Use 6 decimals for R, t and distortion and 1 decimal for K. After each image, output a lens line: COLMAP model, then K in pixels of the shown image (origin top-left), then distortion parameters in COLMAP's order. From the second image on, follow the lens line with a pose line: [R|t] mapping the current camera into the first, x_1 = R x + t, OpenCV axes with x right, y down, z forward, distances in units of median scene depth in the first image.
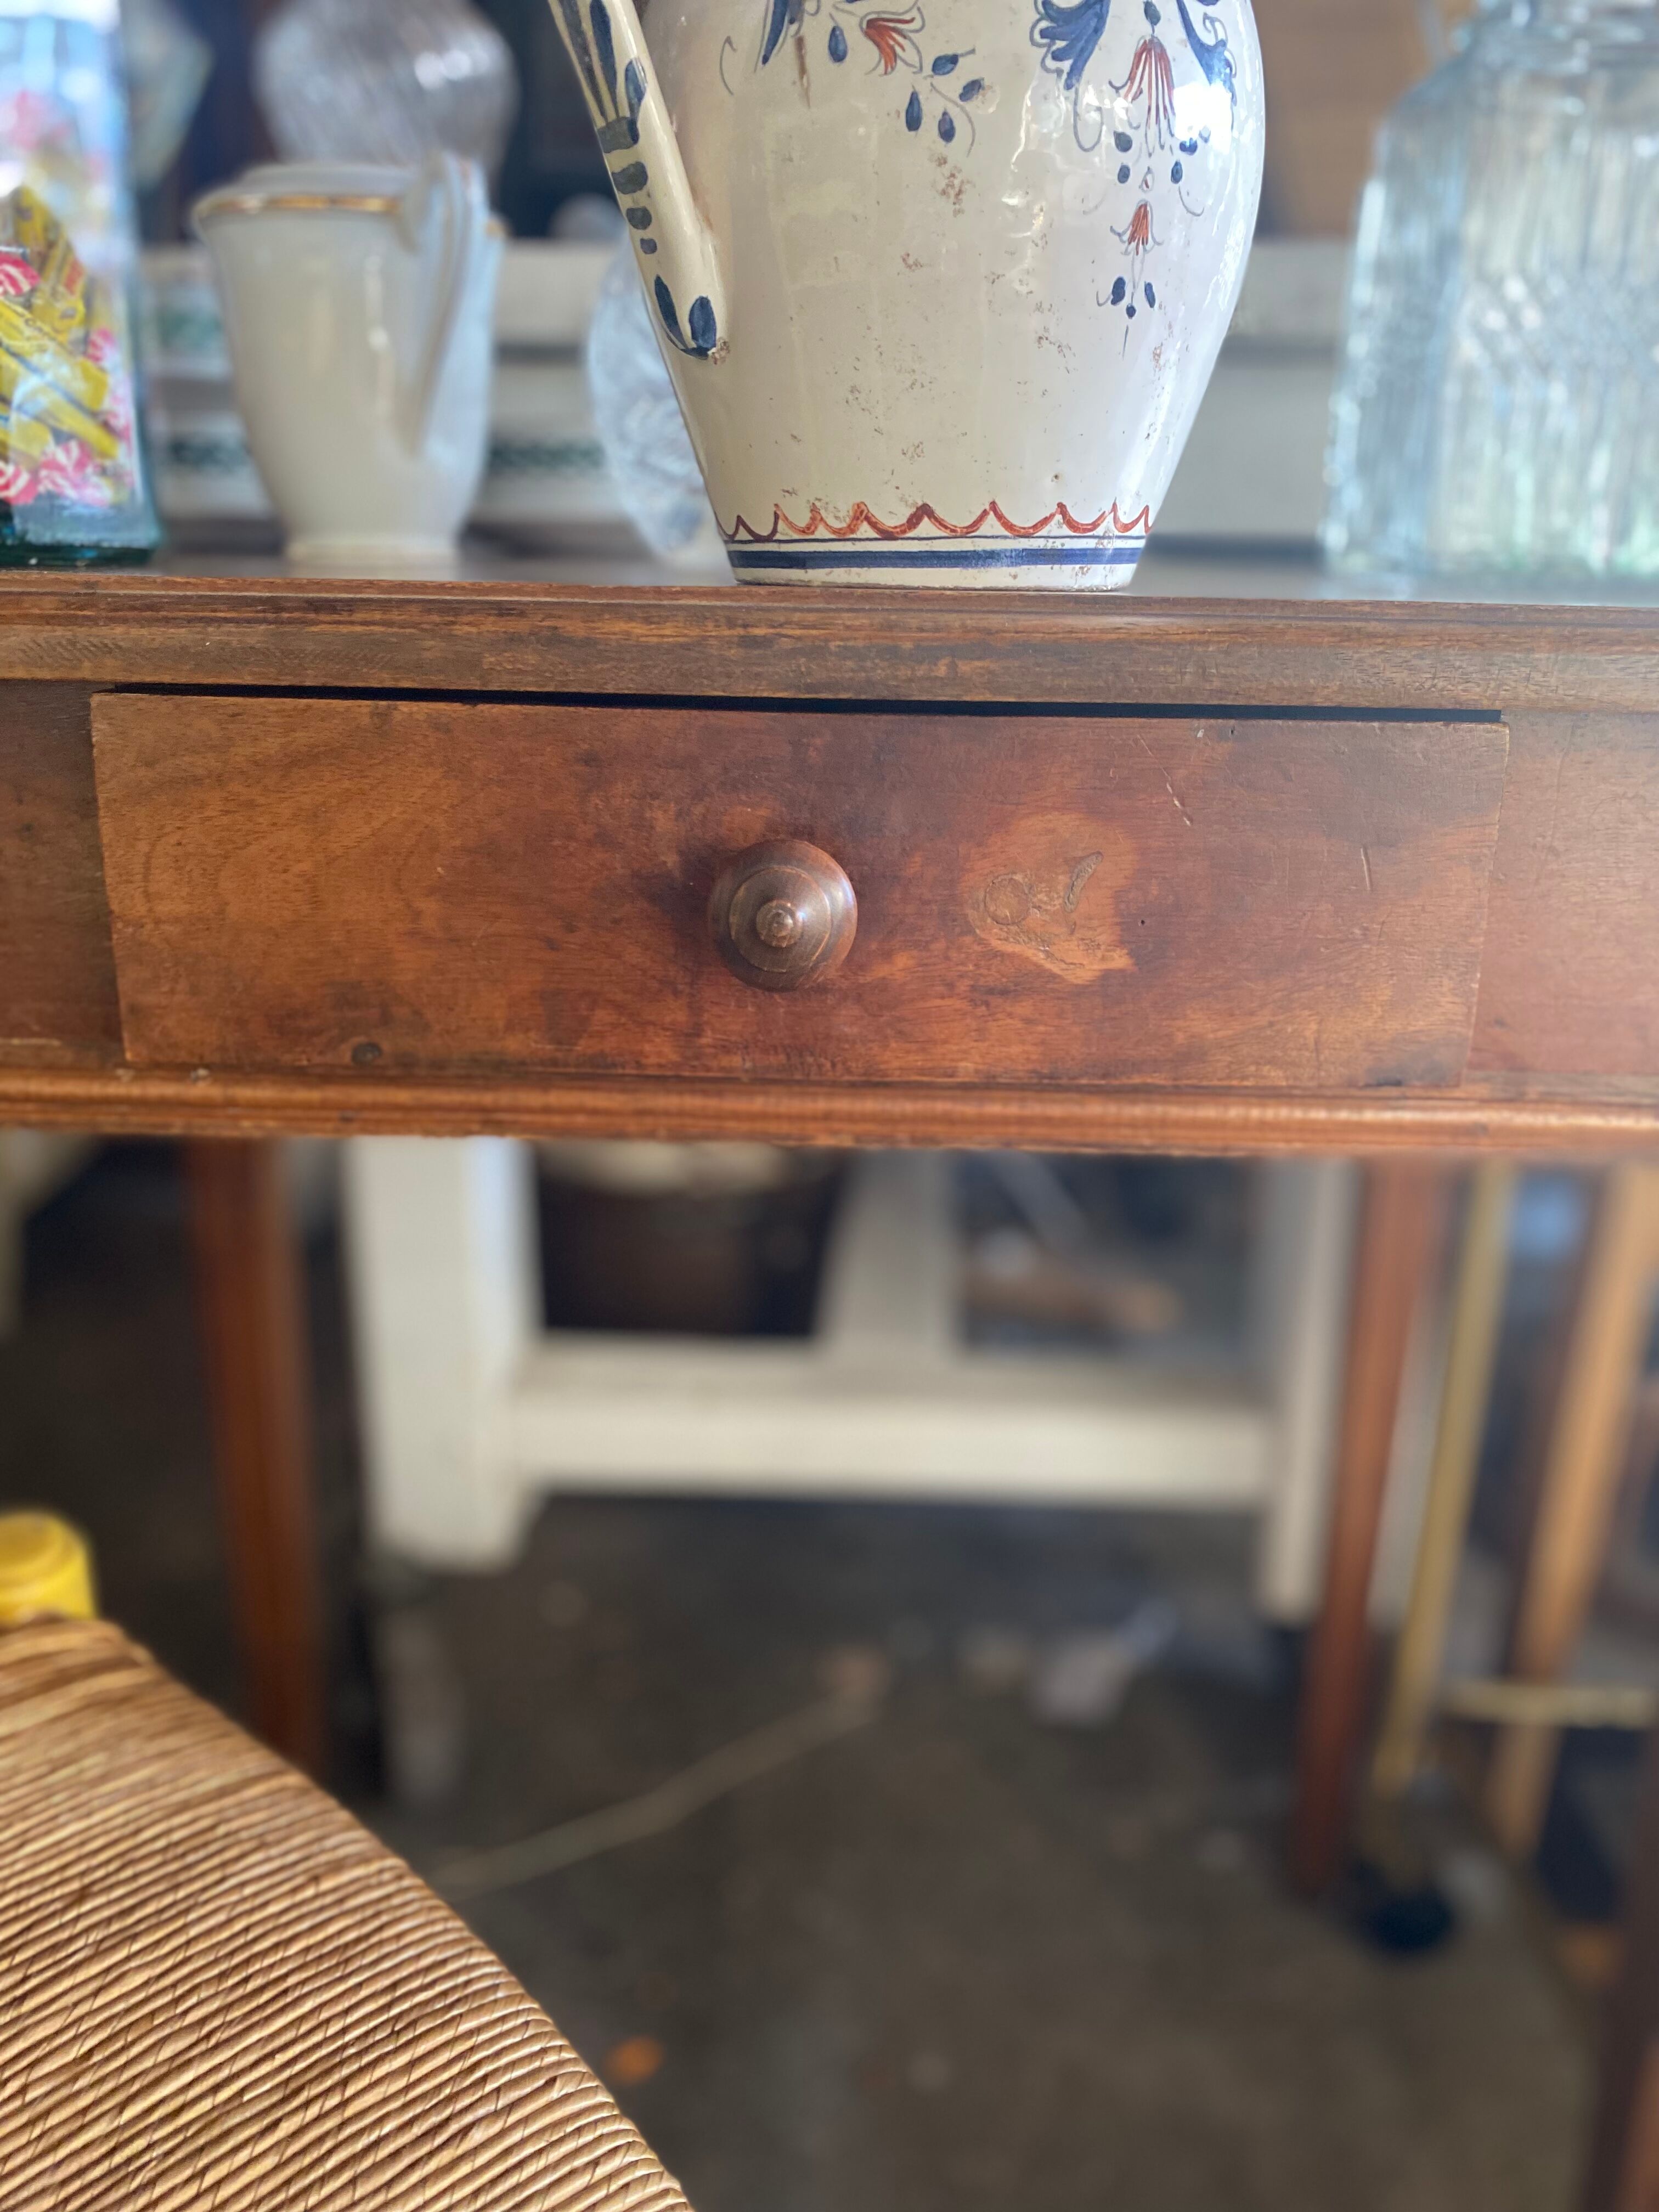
lens RADIAL K [[1713.6, 0, 842.9], [0, 1713.6, 1084.3], [0, 0, 1]] dist [0.028098, -0.040192]
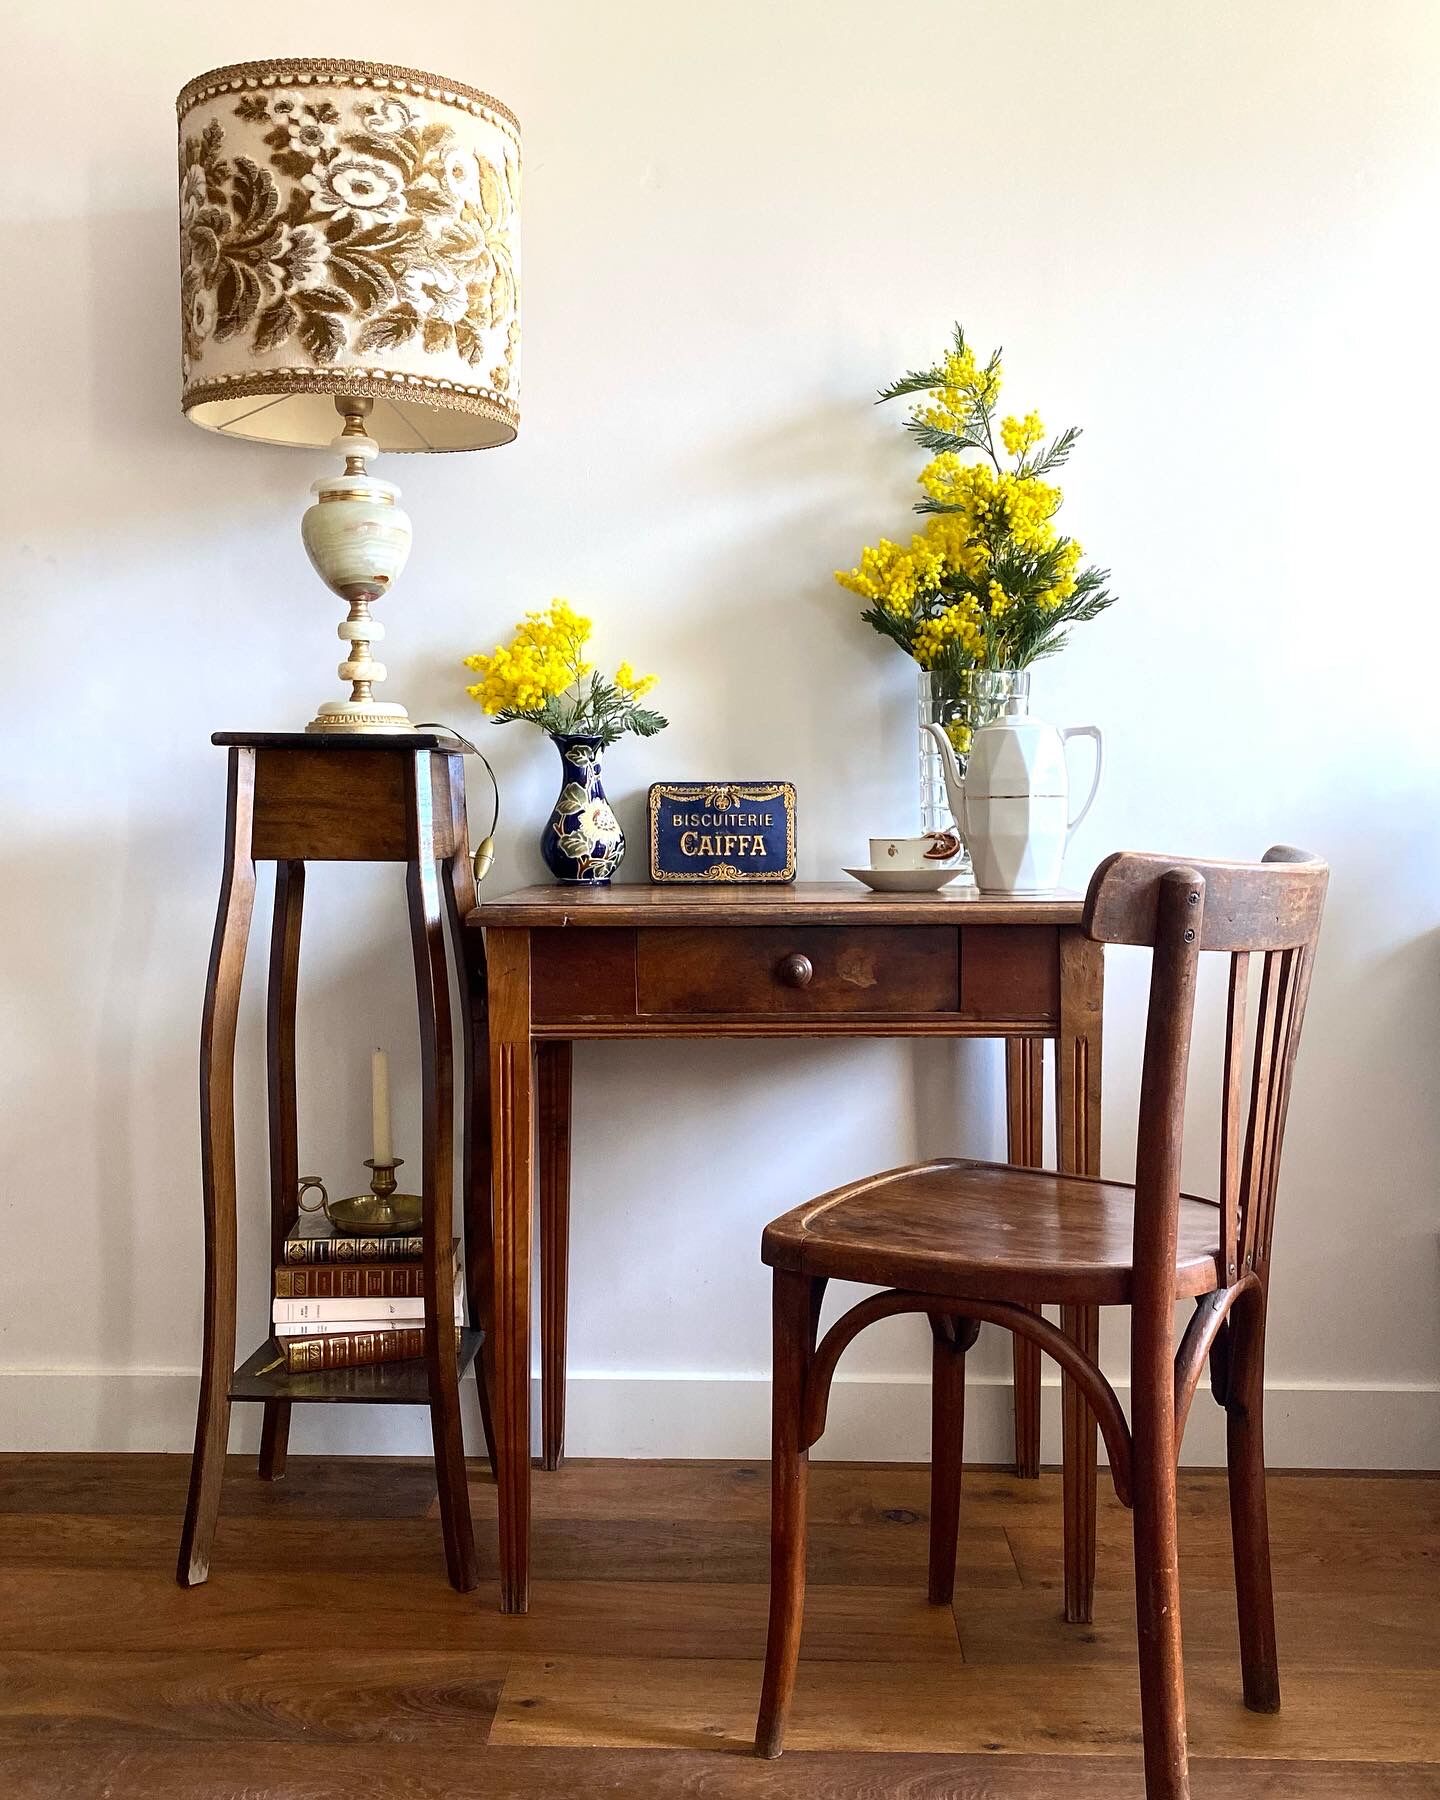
lens RADIAL K [[1807.3, 0, 735.9], [0, 1807.3, 930.6], [0, 0, 1]] dist [0.097955, 0.000000]
pose [[0.999619, -0.026656, -0.007113, -0.146395], [0.023987, 0.967110, -0.253224, 0.935678], [0.013629, 0.252957, 0.967382, -3.392508]]
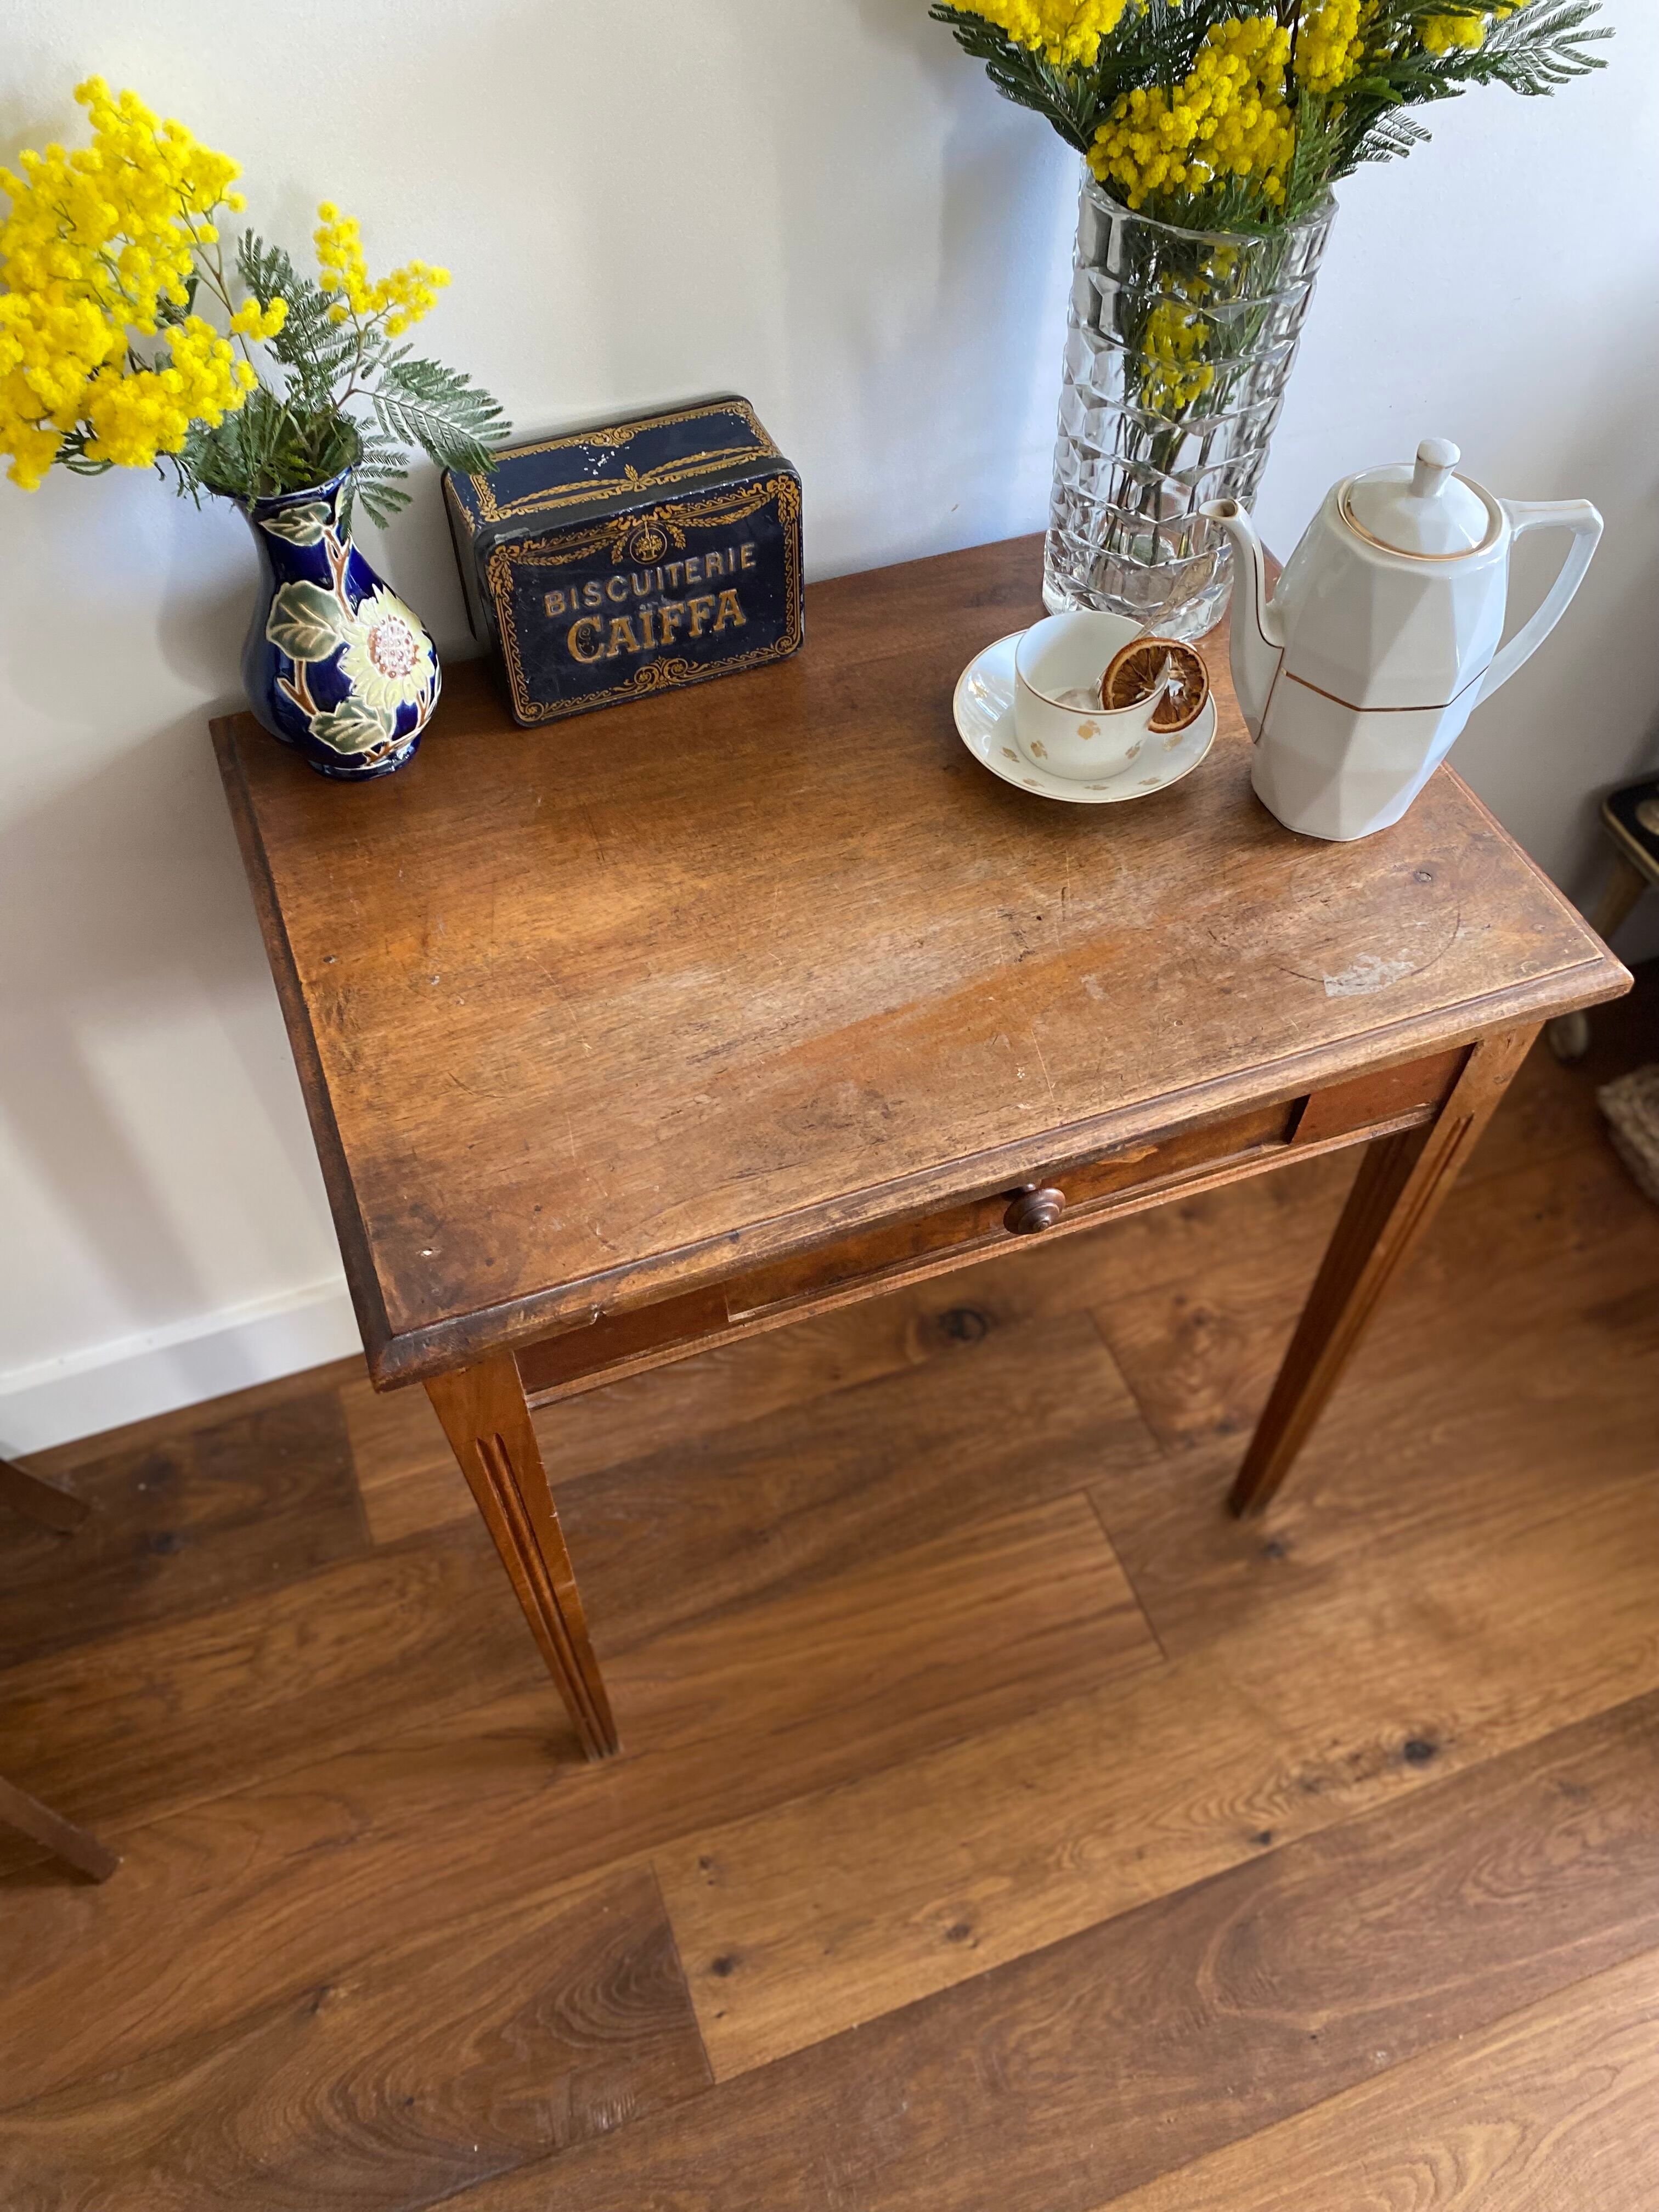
lens RADIAL K [[1713.6, 0, 854.2], [0, 1713.6, 1129.1], [0, 0, 1]] dist [0.028098, -0.040192]
pose [[0.930876, -0.302965, 0.204163, -0.650843], [0.123271, 0.786535, 0.605117, -1.500053], [-0.343910, -0.538121, 0.769514, -0.569991]]
